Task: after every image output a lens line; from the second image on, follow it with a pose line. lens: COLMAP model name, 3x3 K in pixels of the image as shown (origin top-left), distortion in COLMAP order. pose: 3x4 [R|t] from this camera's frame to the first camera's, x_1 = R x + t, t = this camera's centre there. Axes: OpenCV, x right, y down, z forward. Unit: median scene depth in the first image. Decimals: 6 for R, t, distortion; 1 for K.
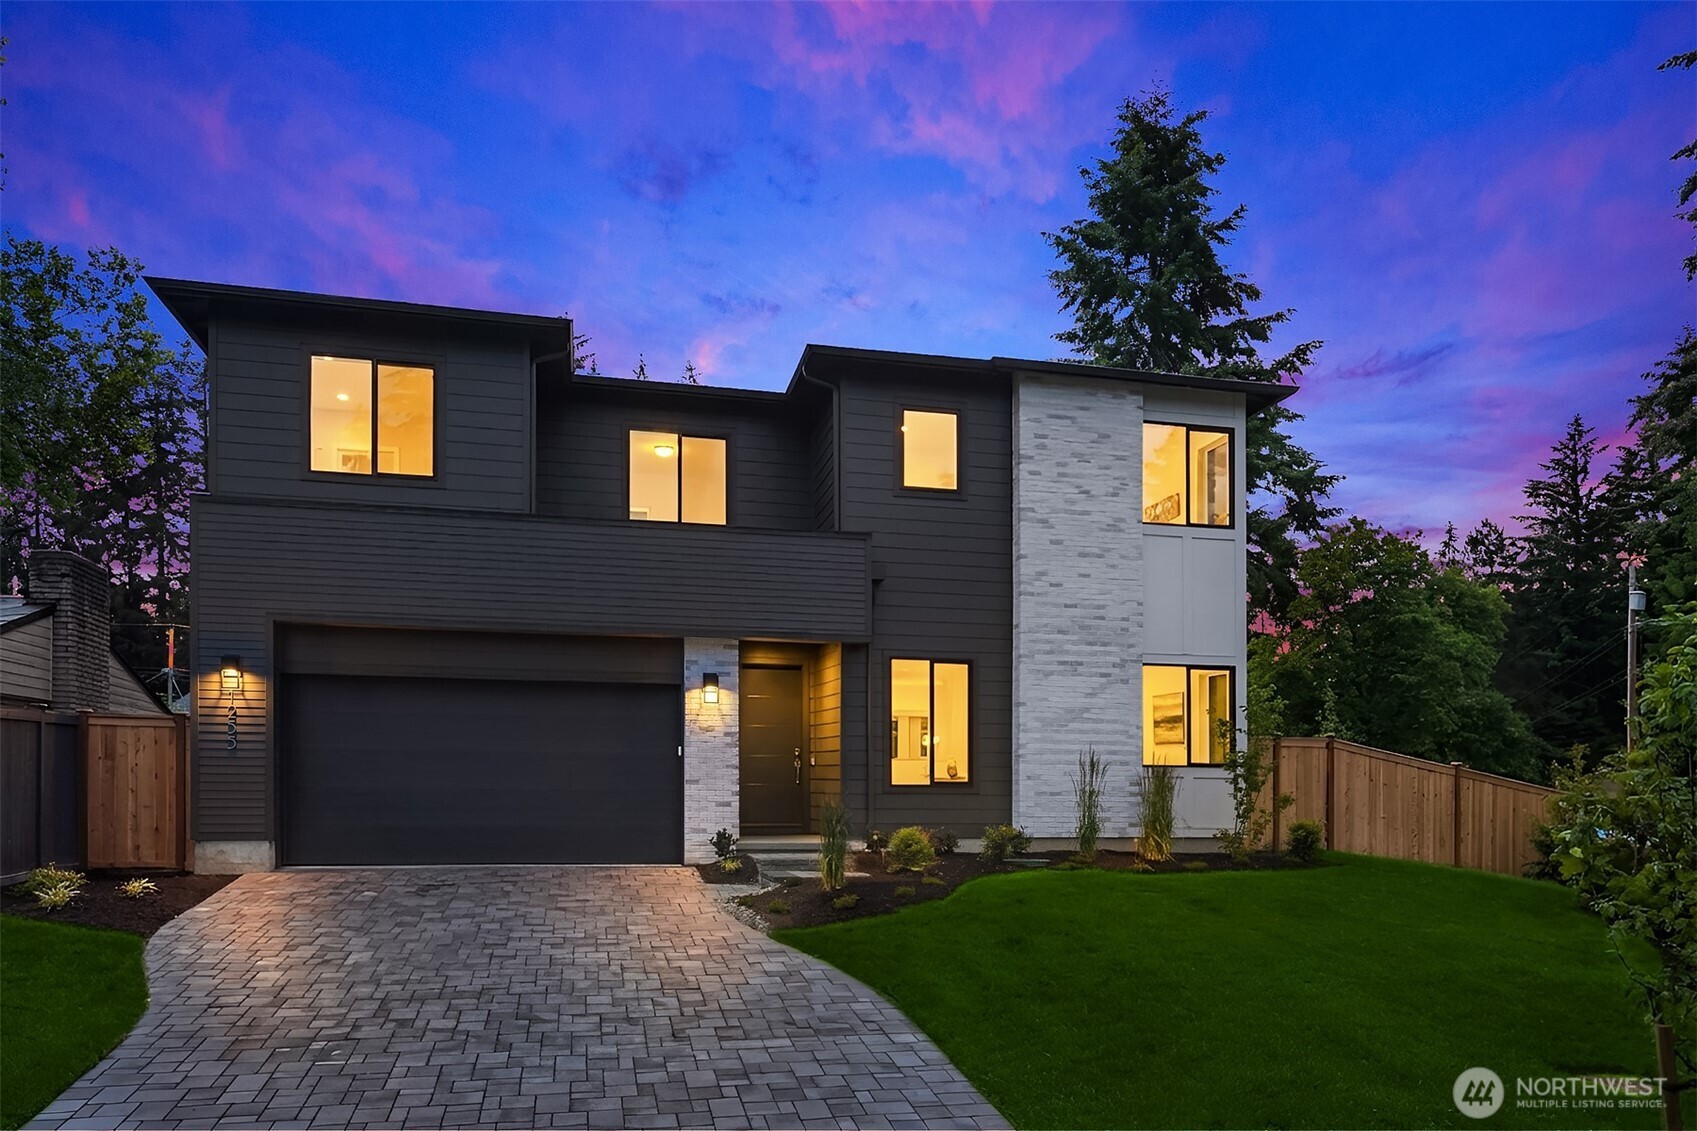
lens RADIAL K [[1330.1, 0, 848.5], [0, 1330.1, 565.5], [0, 0, 1]] dist [-0.005436, 0.001602]
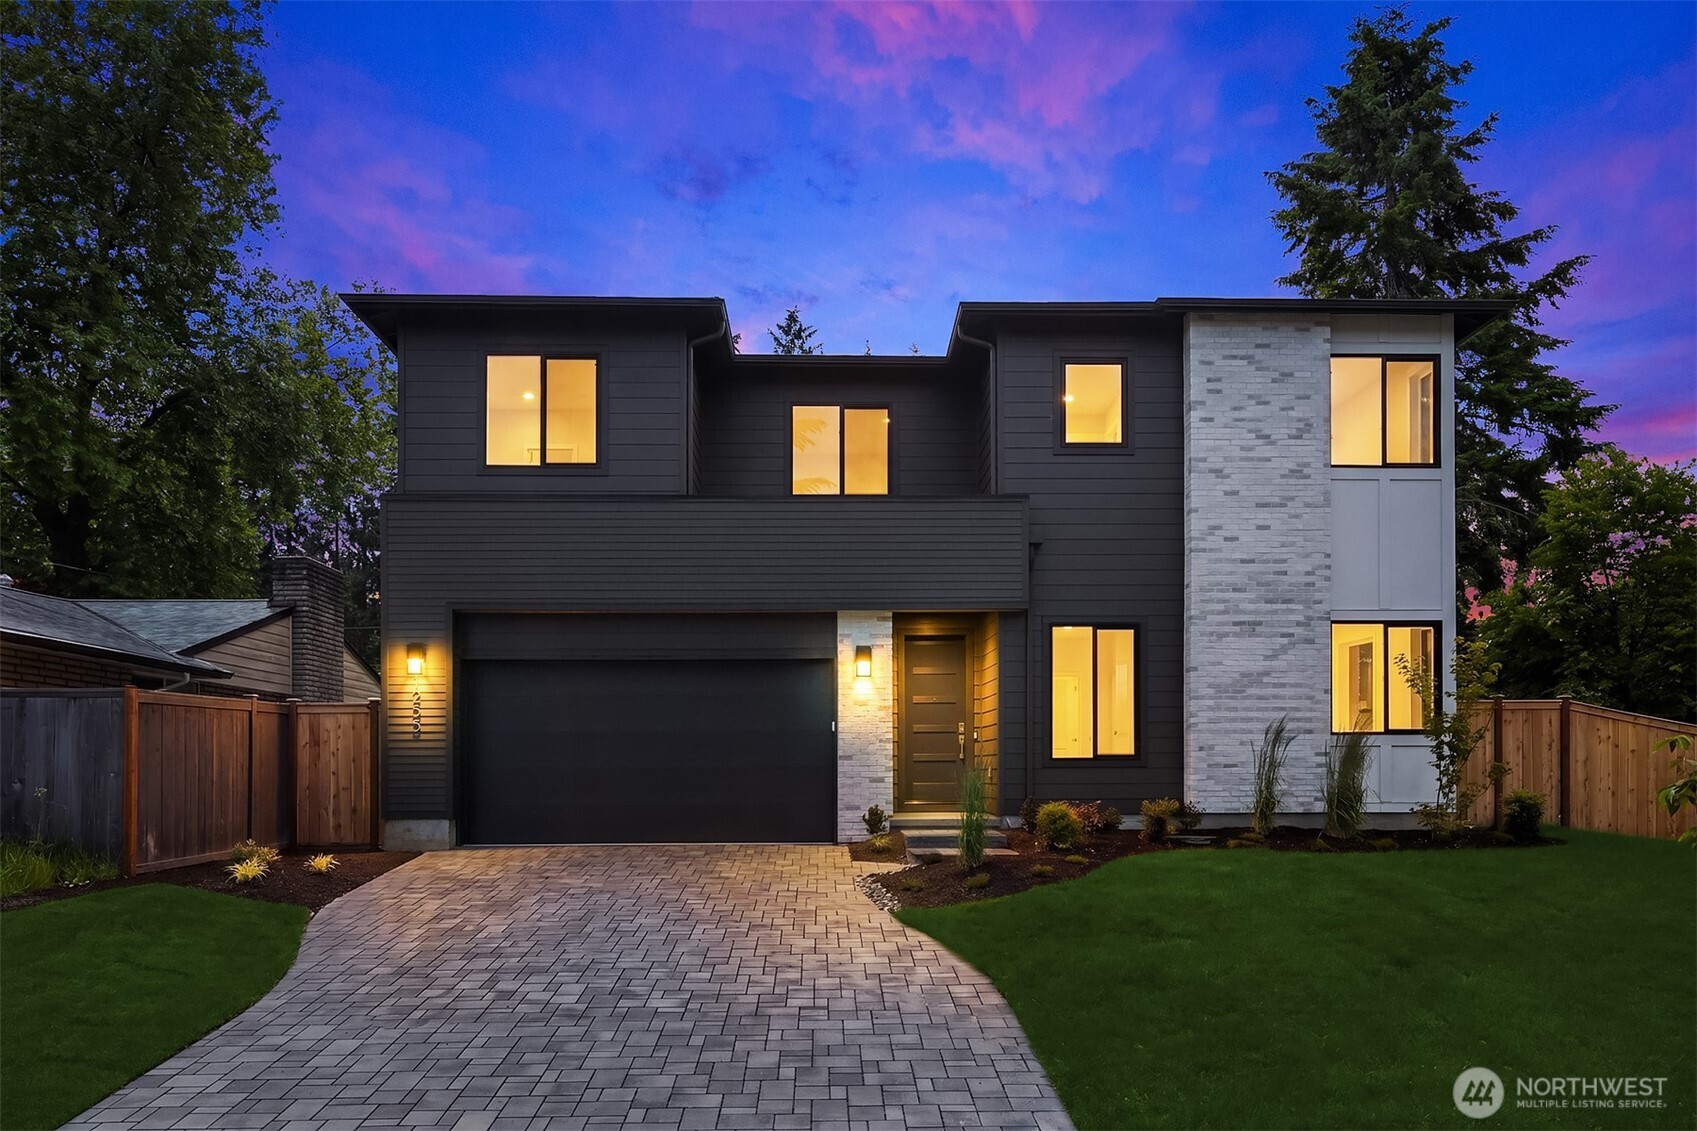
lens RADIAL K [[1324.4, 0, 848.5], [0, 1324.4, 565.5], [0, 0, 1]] dist [-0.001761, 0.001568]
pose [[0.974686, -0.044886, -0.219026, 0.097537], [0.046612, 0.998909, 0.002715, 0.017864], [0.218665, -0.012856, 0.975715, 0.050226]]
